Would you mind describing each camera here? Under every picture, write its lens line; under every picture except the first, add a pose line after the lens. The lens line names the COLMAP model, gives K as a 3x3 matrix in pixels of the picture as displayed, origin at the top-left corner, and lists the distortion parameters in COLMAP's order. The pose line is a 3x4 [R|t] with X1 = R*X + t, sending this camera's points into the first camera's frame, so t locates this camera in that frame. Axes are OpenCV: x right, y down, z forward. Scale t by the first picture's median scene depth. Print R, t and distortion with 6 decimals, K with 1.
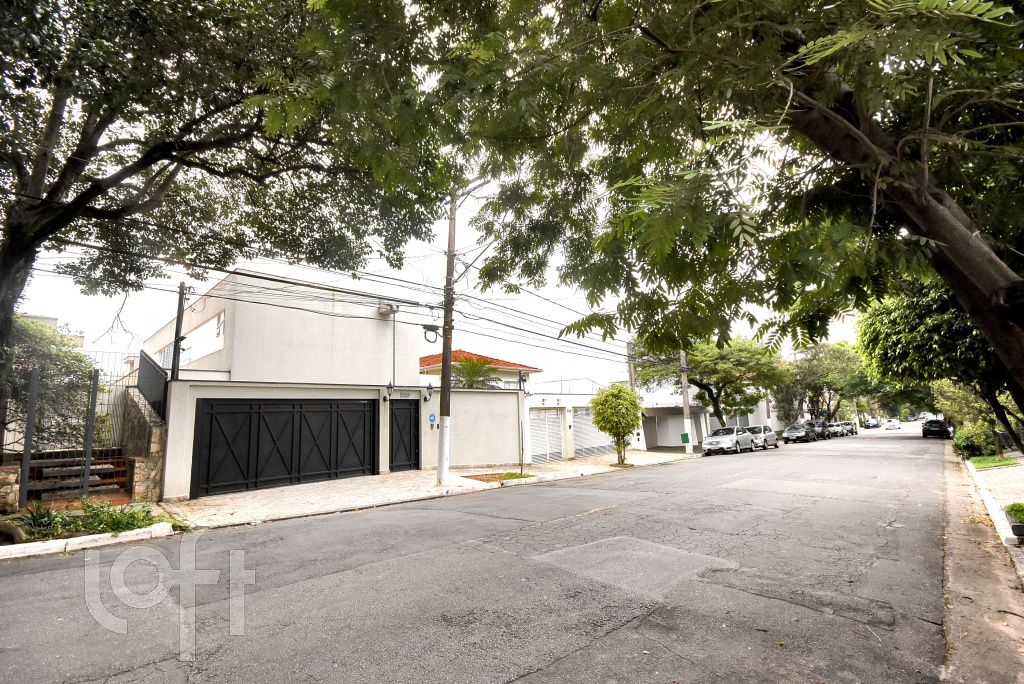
lens RADIAL K [[461.1, 0, 528.5], [0, 461.1, 342.1], [0, 0, 1]] dist [-0.001531, -0.000698]
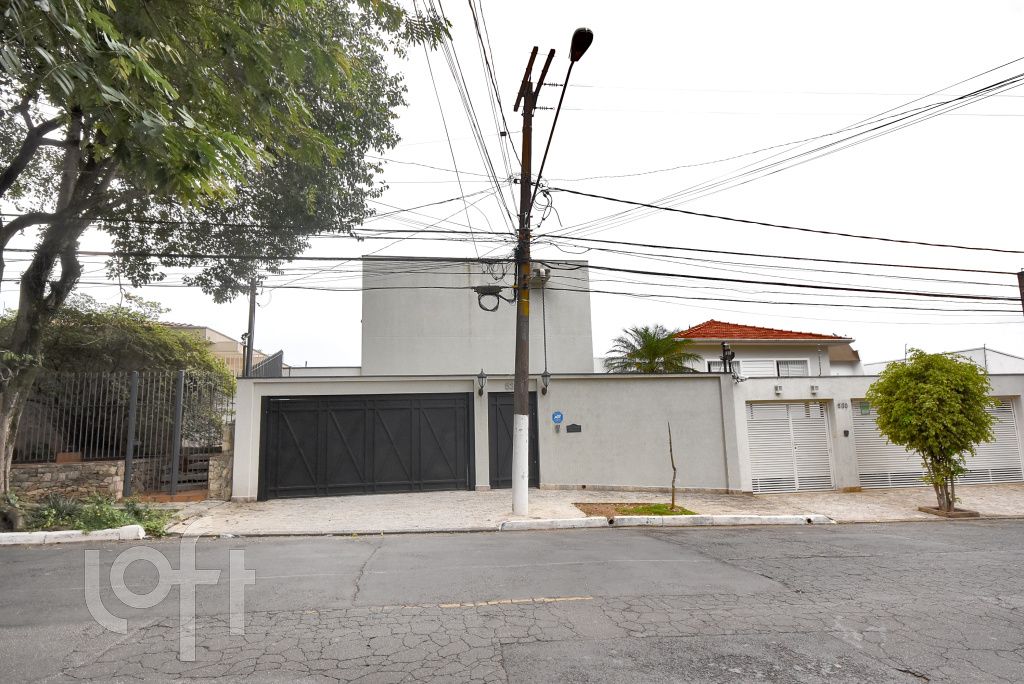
lens RADIAL K [[557.9, 0, 512.0], [0, 557.9, 342.0], [0, 0, 1]] dist [0.007041, 0.002043]
pose [[0.782504, -0.078043, -0.617735, 0.314762], [0.097778, 0.995206, -0.001873, 0.049097], [0.614920, -0.058936, 0.786384, 0.320078]]
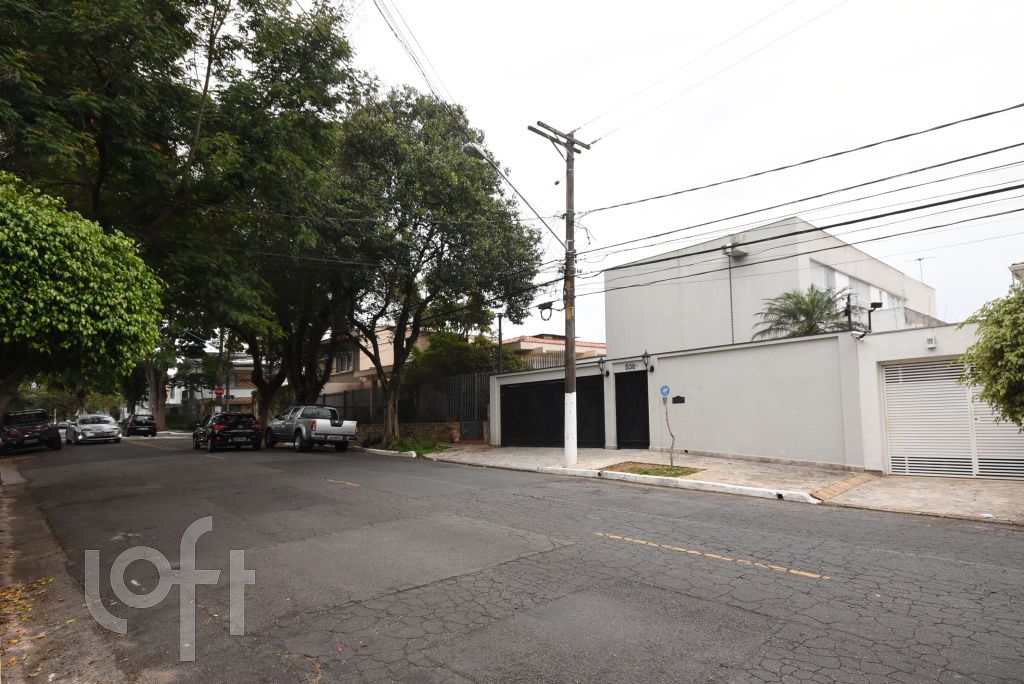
lens RADIAL K [[533.8, 0, 513.7], [0, 533.8, 352.9], [0, 0, 1]] dist [0.002211, 0.000751]
pose [[-0.081921, -0.073500, -0.993925, 0.862538], [0.204922, 0.974726, -0.088970, 0.144941], [0.975344, -0.210966, -0.064789, 0.915896]]
